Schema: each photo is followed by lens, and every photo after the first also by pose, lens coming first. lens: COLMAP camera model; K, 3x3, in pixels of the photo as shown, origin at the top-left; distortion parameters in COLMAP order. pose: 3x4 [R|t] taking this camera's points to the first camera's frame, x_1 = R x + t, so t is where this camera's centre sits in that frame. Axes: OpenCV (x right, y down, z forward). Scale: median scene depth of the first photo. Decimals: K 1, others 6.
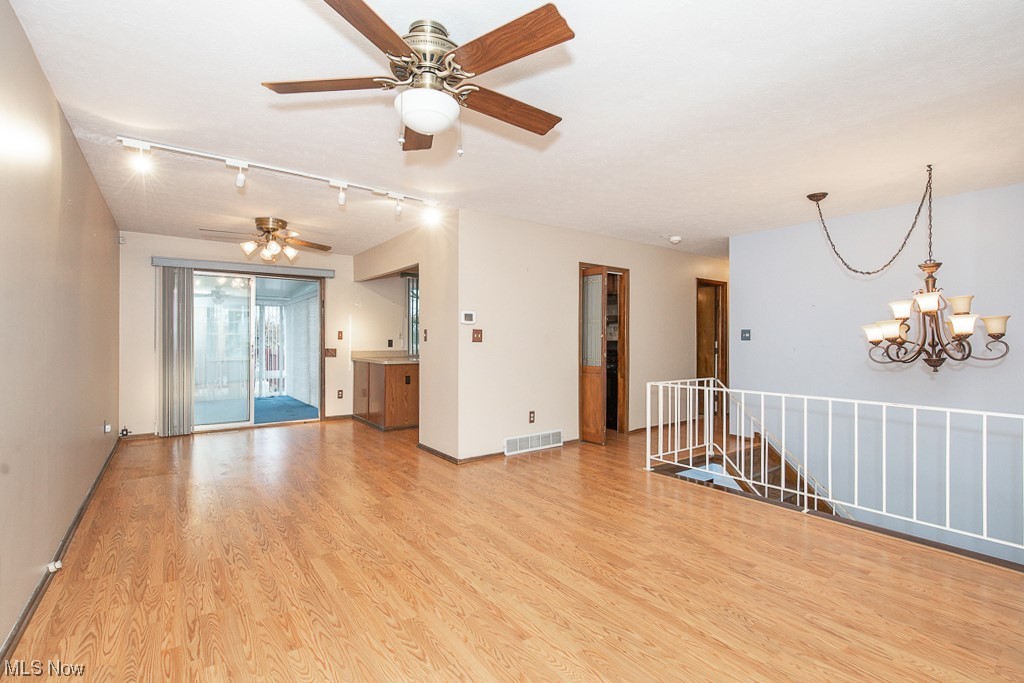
lens RADIAL K [[469.4, 0, 512.0], [0, 469.4, 341.5], [0, 0, 1]] dist [-0.012088, 0.000088]
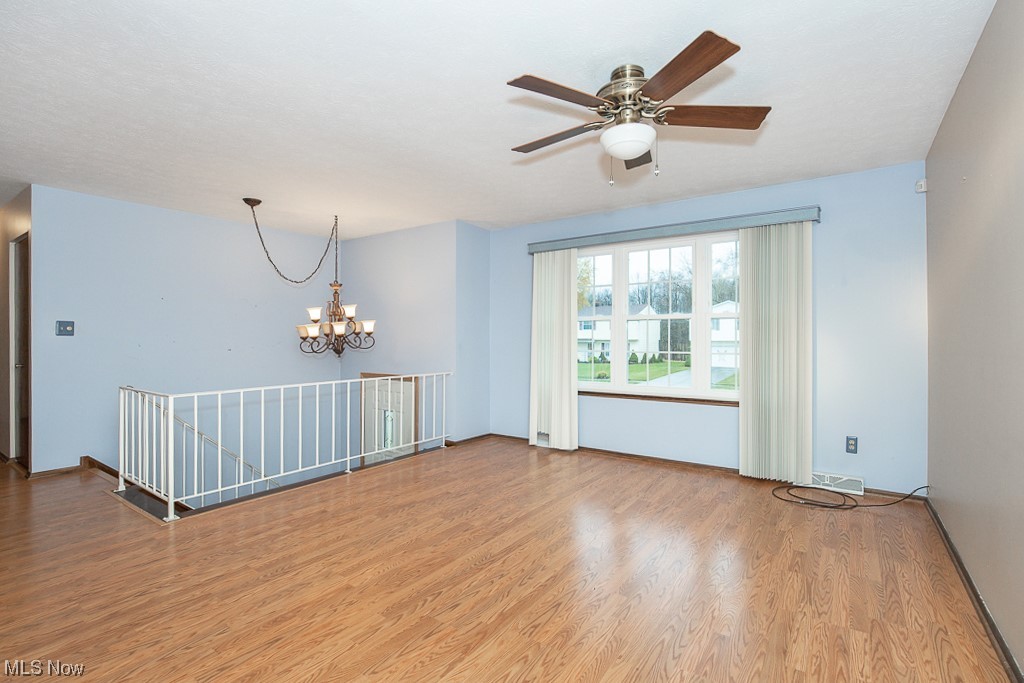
lens RADIAL K [[474.2, 0, 516.8], [0, 474.2, 341.4], [0, 0, 1]] dist [-0.009308, 0.000418]
pose [[-0.316169, -0.009699, 0.948653, -0.825002], [-0.000137, 0.999948, 0.010178, -0.001743], [-0.948703, 0.003088, -0.316154, 1.108997]]
